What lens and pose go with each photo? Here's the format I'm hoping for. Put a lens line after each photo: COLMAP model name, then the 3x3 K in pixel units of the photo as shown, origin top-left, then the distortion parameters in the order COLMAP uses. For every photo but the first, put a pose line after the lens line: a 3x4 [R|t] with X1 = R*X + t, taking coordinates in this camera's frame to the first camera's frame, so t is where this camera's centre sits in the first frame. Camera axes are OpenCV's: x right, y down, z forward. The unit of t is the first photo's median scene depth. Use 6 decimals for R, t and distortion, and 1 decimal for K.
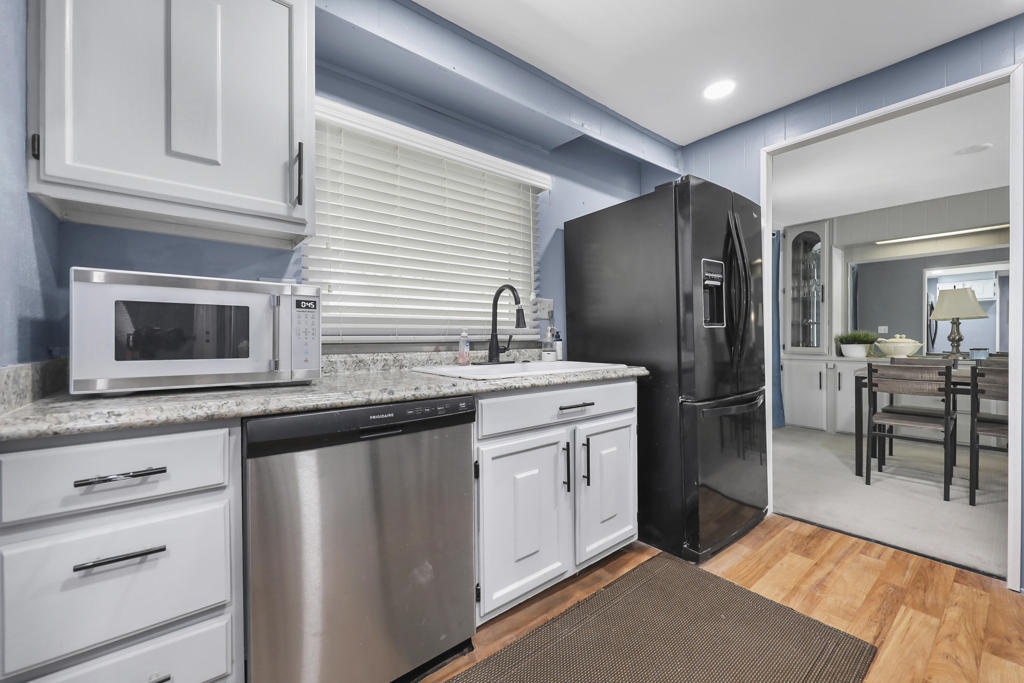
lens RADIAL K [[409.1, 0, 513.2], [0, 409.1, 337.7], [0, 0, 1]] dist [-0.000076, 0.000012]
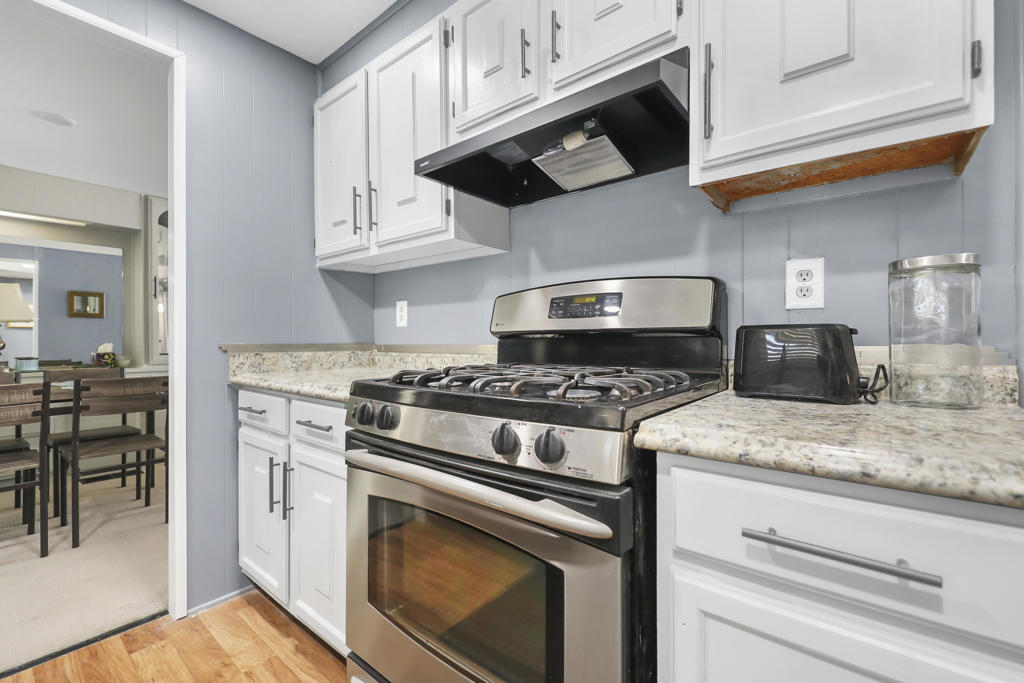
lens RADIAL K [[437.1, 0, 513.0], [0, 437.1, 338.9], [0, 0, 1]] dist [0.001649, 0.000350]
pose [[-0.211447, 0.006483, 0.977368, 0.065626], [0.006139, 0.999967, -0.005305, -0.001095], [-0.977370, 0.004878, -0.211480, 0.320569]]
